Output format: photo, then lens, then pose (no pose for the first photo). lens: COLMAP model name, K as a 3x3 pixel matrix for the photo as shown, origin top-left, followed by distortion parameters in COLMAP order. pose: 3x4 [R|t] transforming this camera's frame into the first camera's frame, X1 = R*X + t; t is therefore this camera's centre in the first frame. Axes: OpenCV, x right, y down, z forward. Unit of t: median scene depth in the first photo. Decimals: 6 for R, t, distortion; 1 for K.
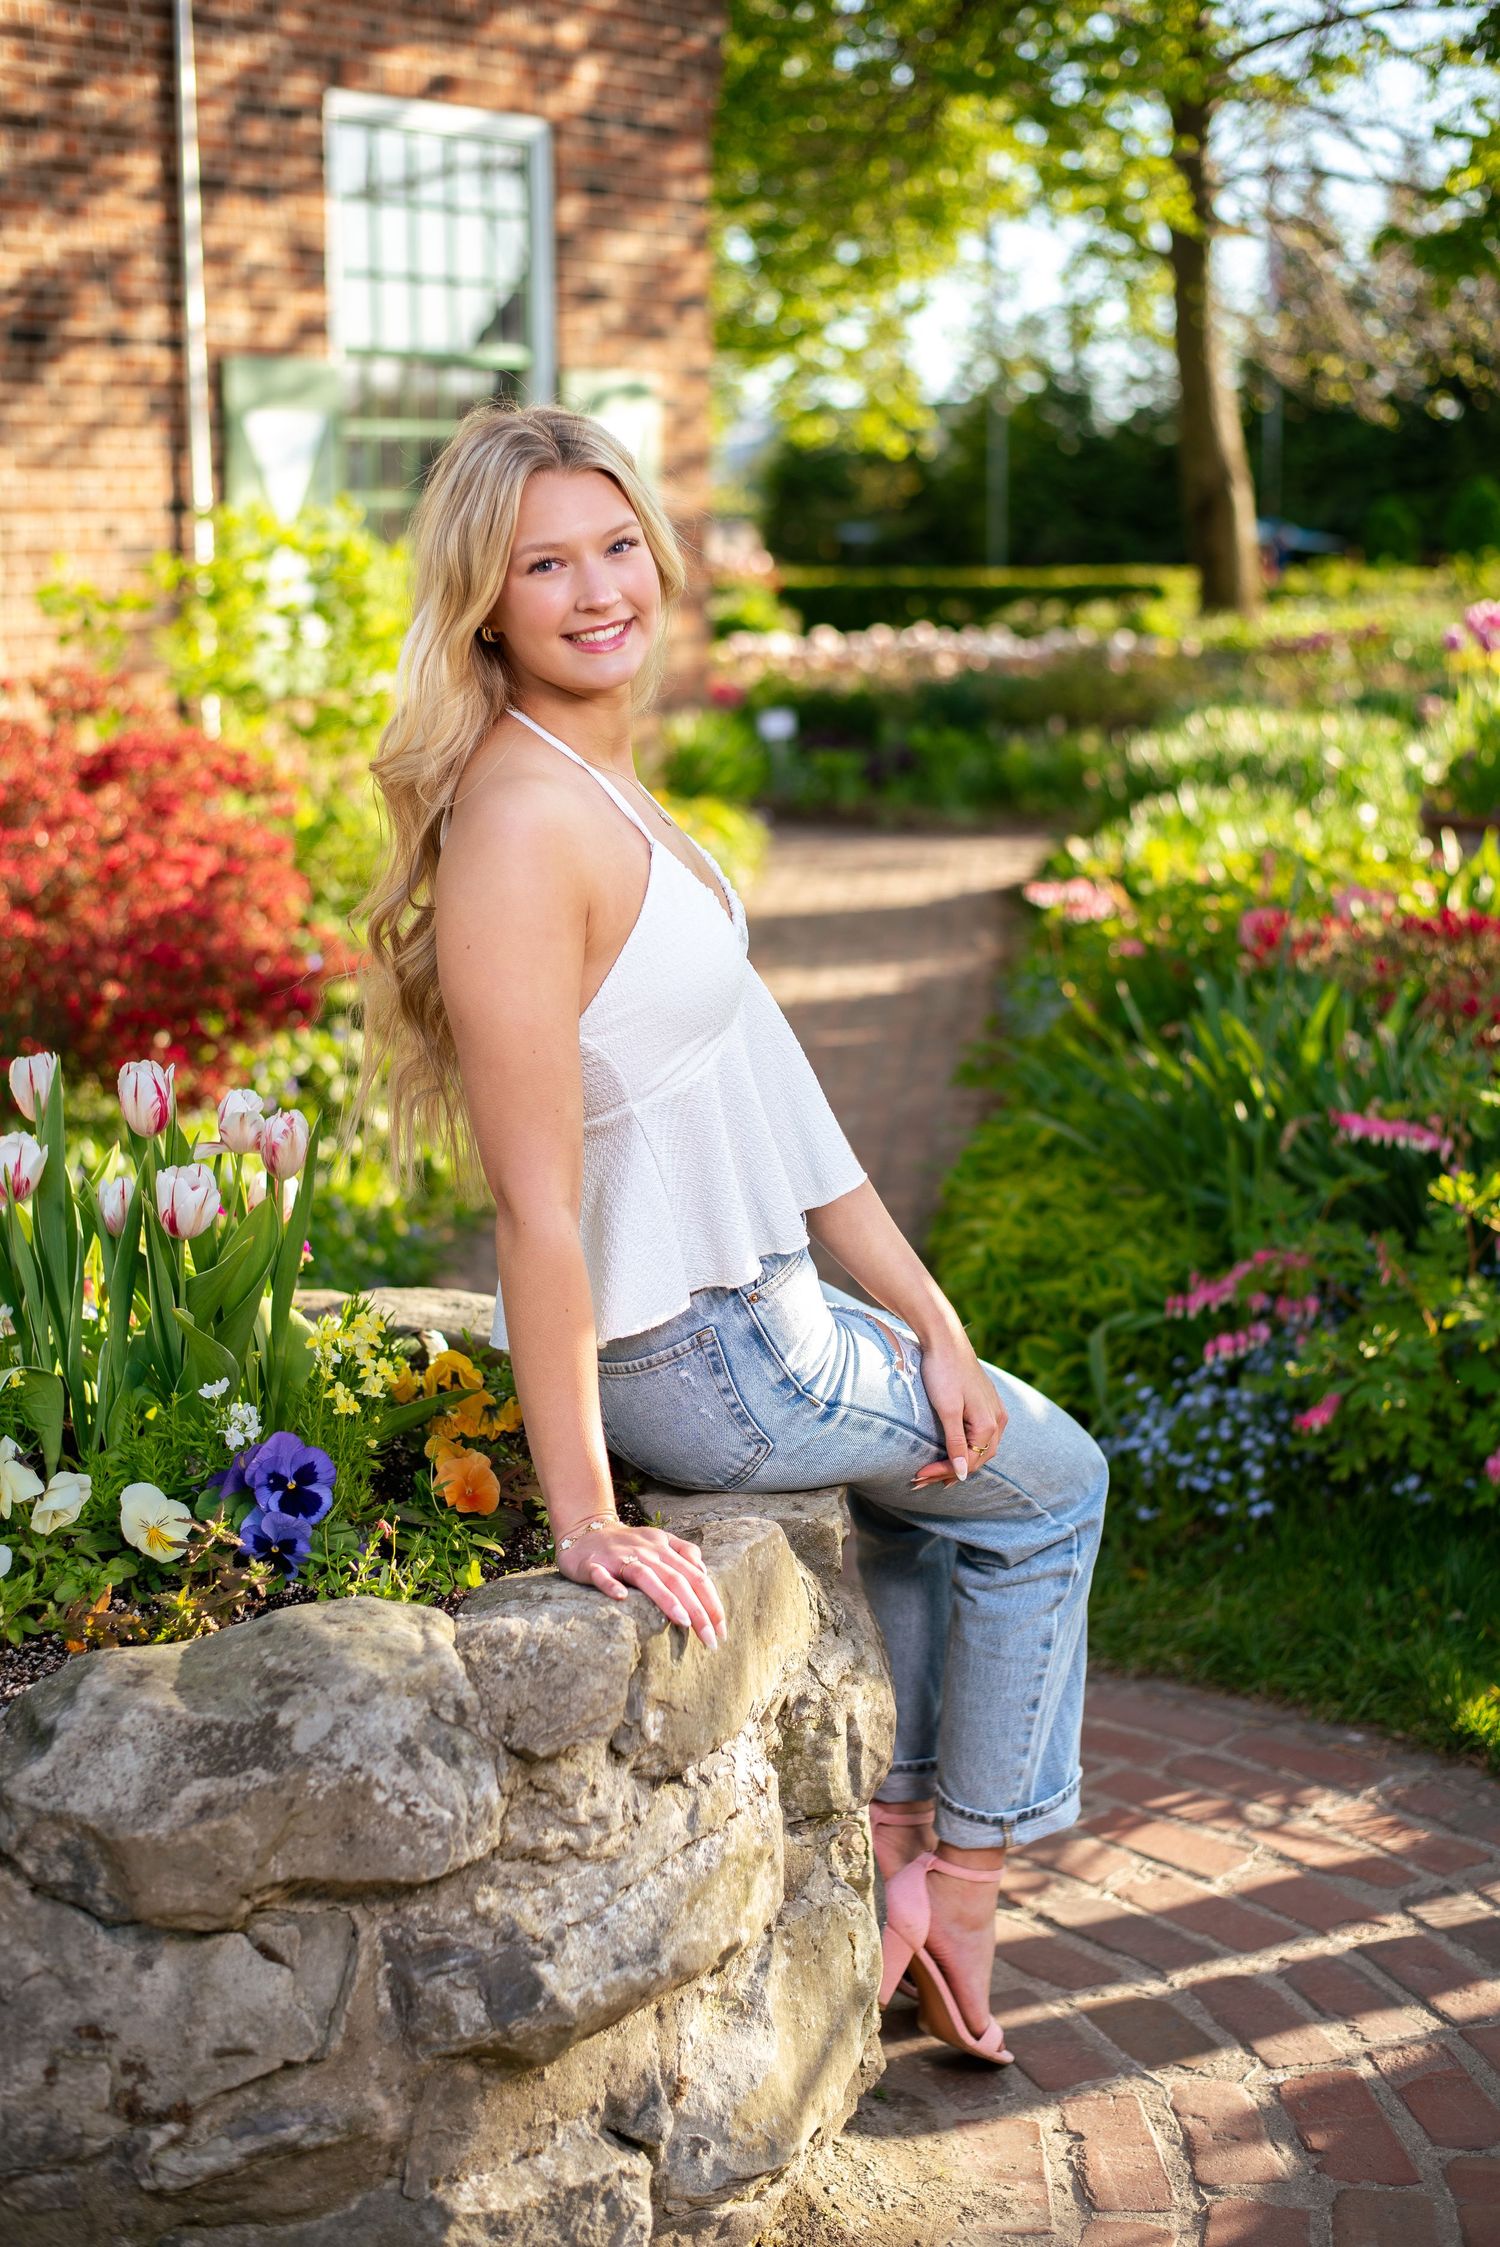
lens RADIAL K [[3227.7, 0, 723.5], [0, 3227.7, 1061.3], [0, 0, 1]] dist [-0.053274, 0.000000]
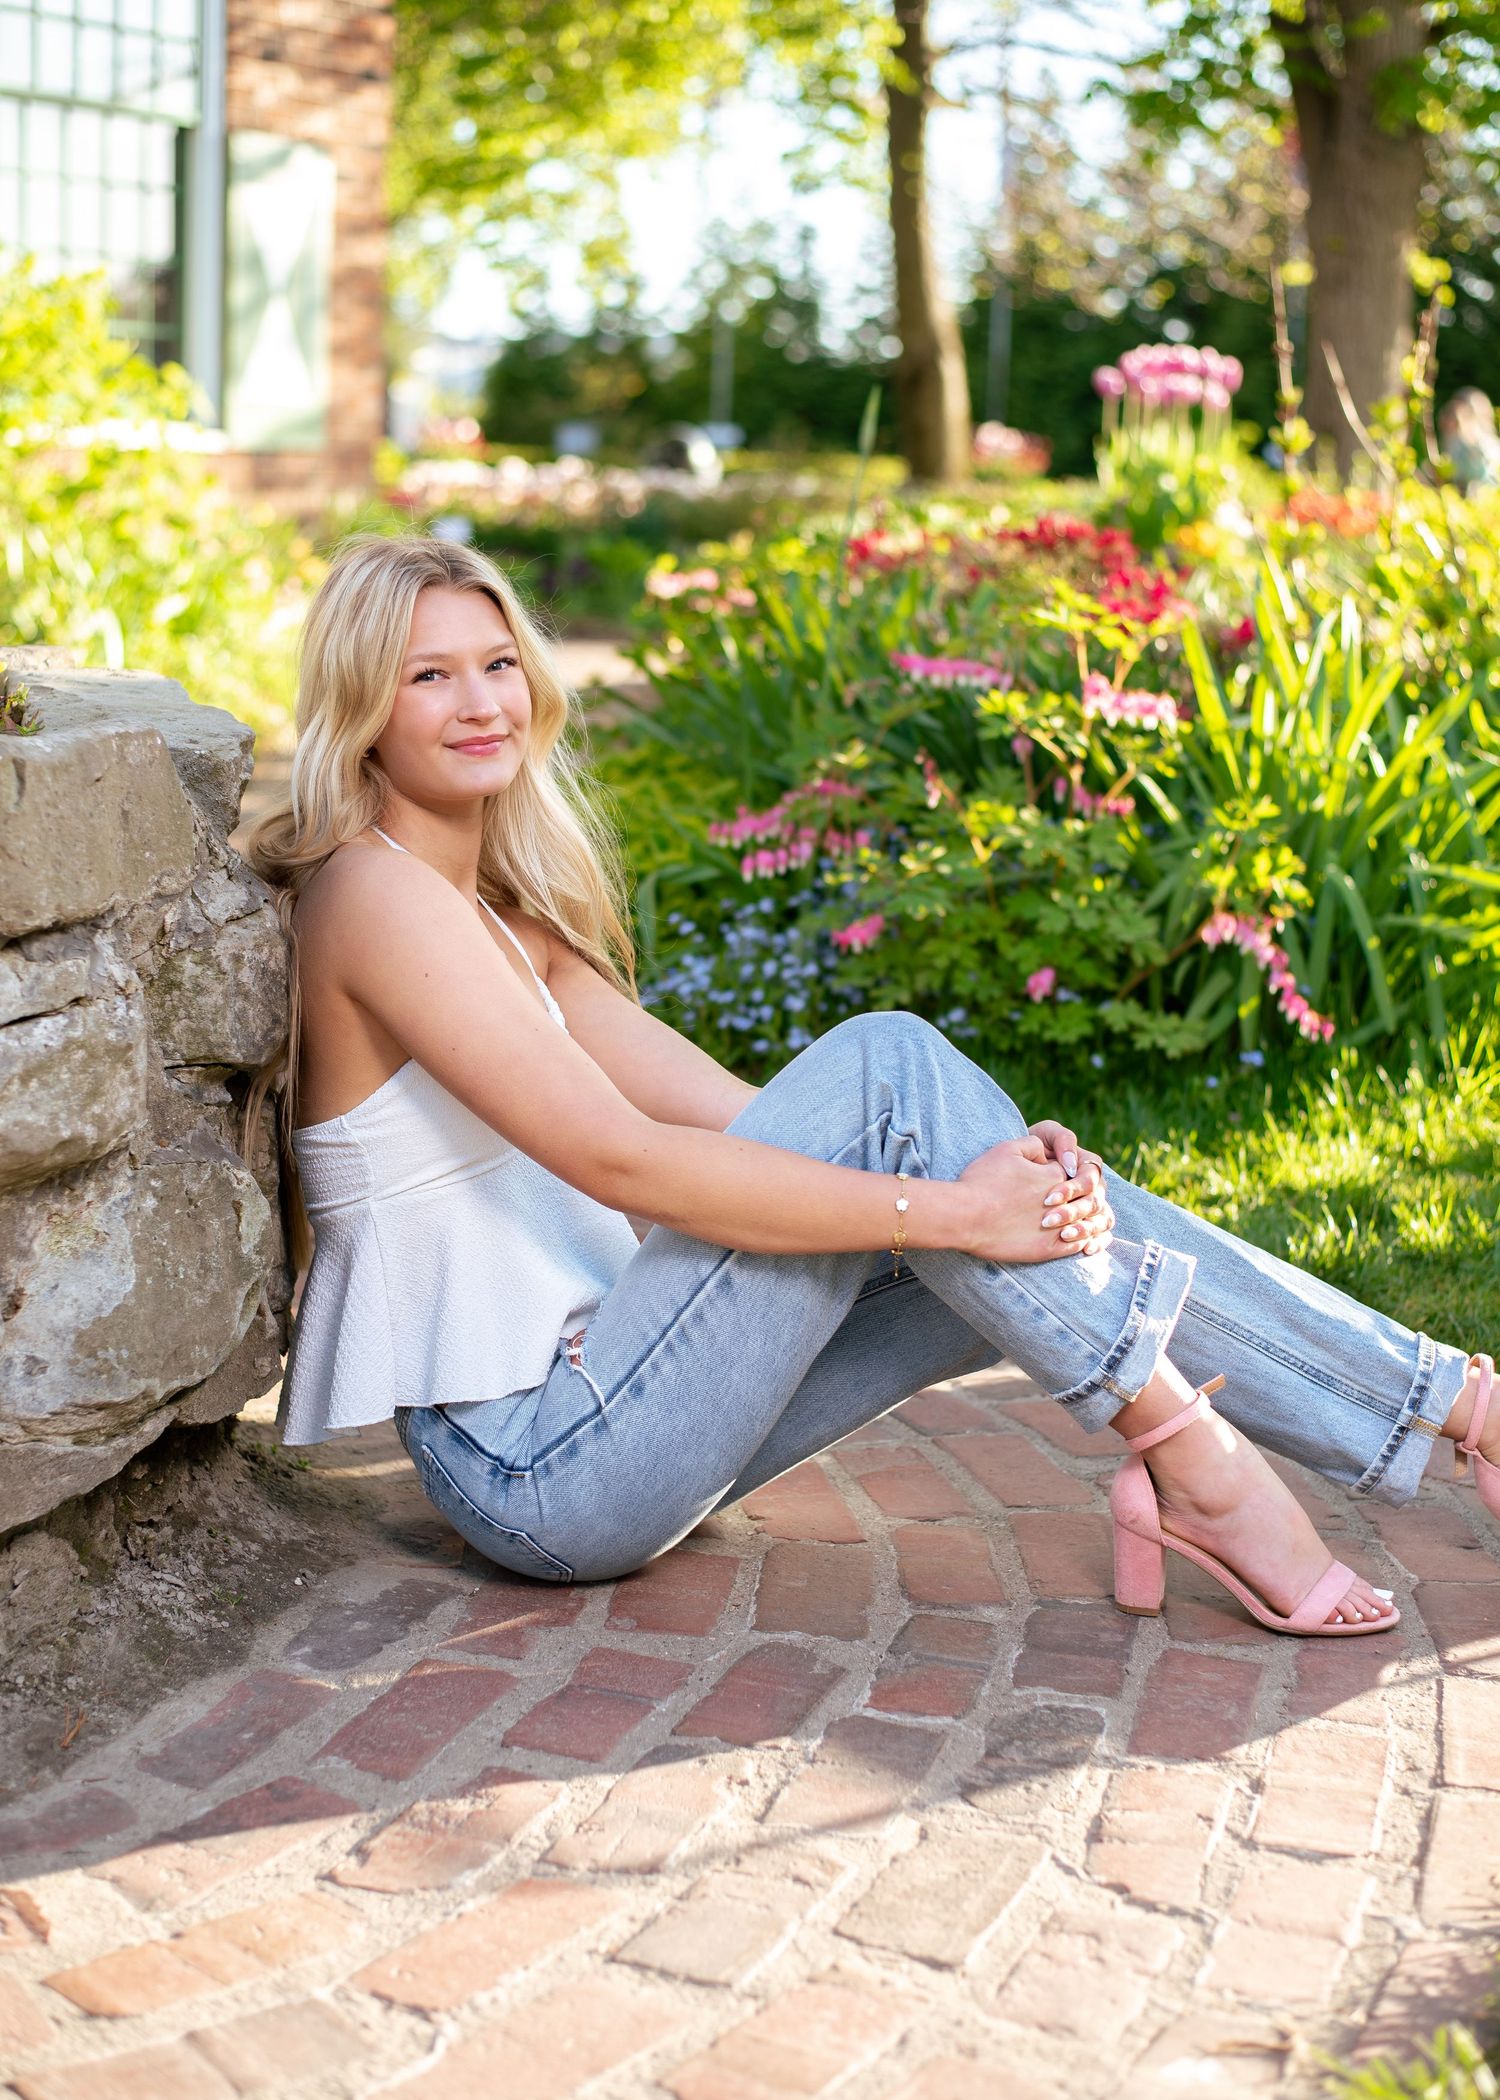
lens RADIAL K [[3299.0, 0, 747.3], [0, 3299.0, 1044.7], [0, 0, 1]] dist [-0.069054, 0.000000]
pose [[0.995758, 0.029374, 0.087194, 0.107782], [-0.028942, 0.999562, -0.006222, 0.239749], [-0.087339, 0.003672, 0.996172, 0.042630]]
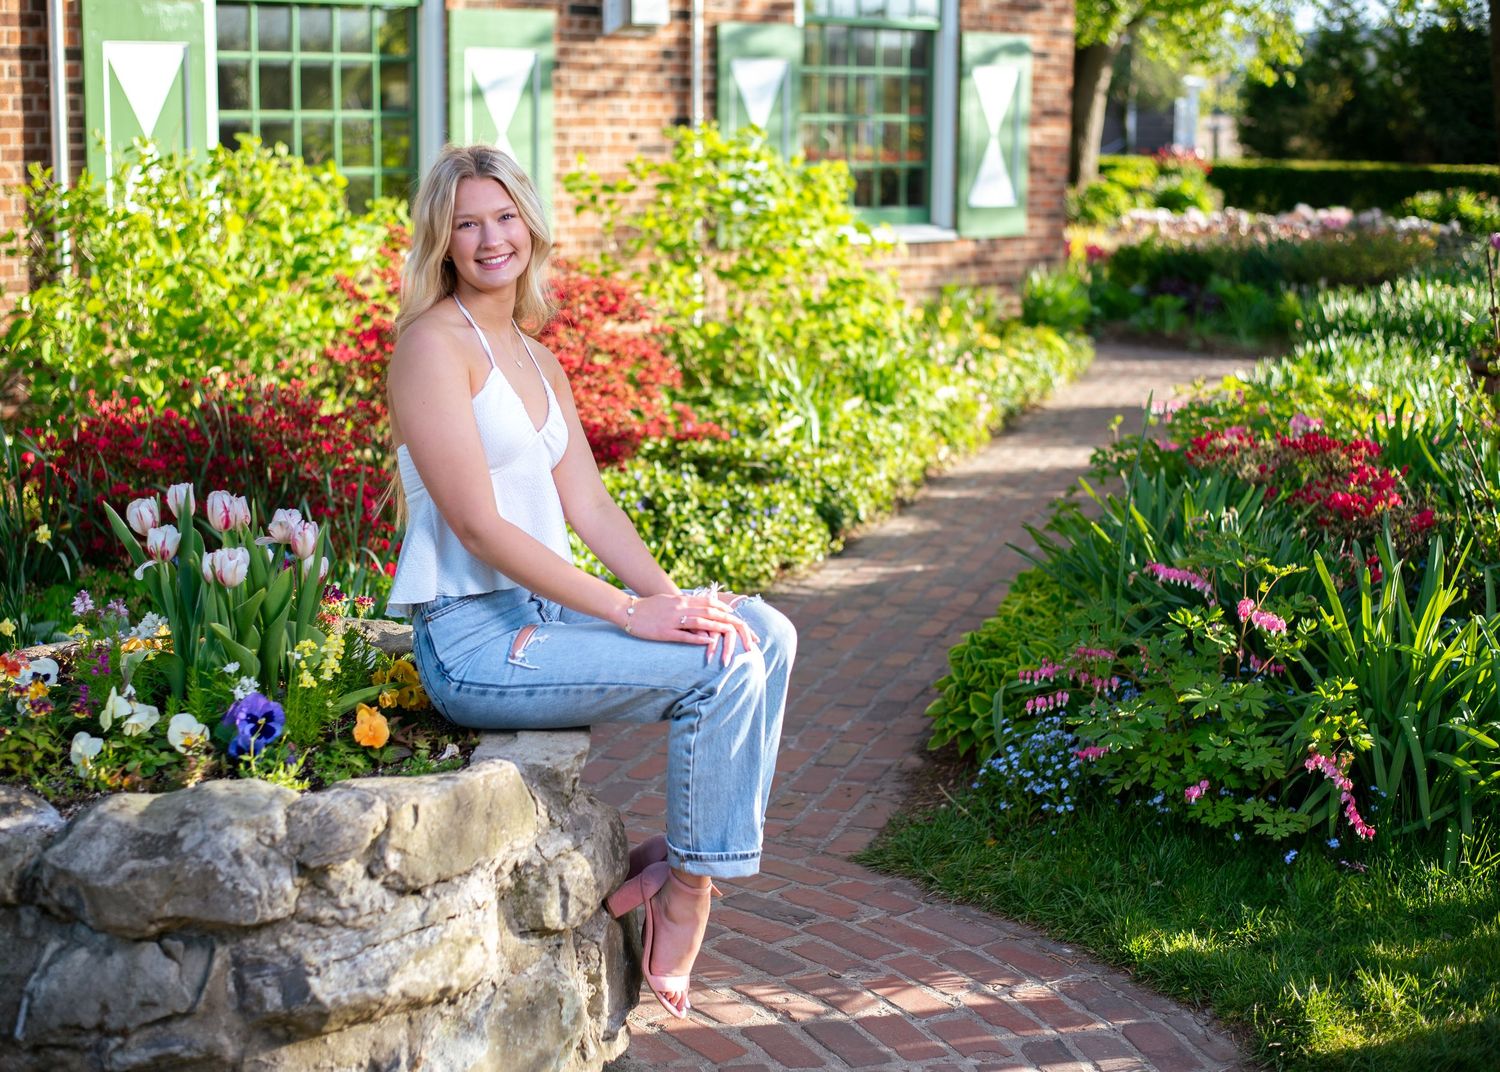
lens RADIAL K [[2356.5, 0, 751.5], [0, 2356.5, 535.8], [0, 0, 1]] dist [-0.069054, 0.000000]
pose [[0.972046, 0.058150, -0.227477, 0.445175], [-0.053881, 0.998236, 0.024941, -0.024141], [0.228526, -0.011987, 0.973464, -0.252328]]
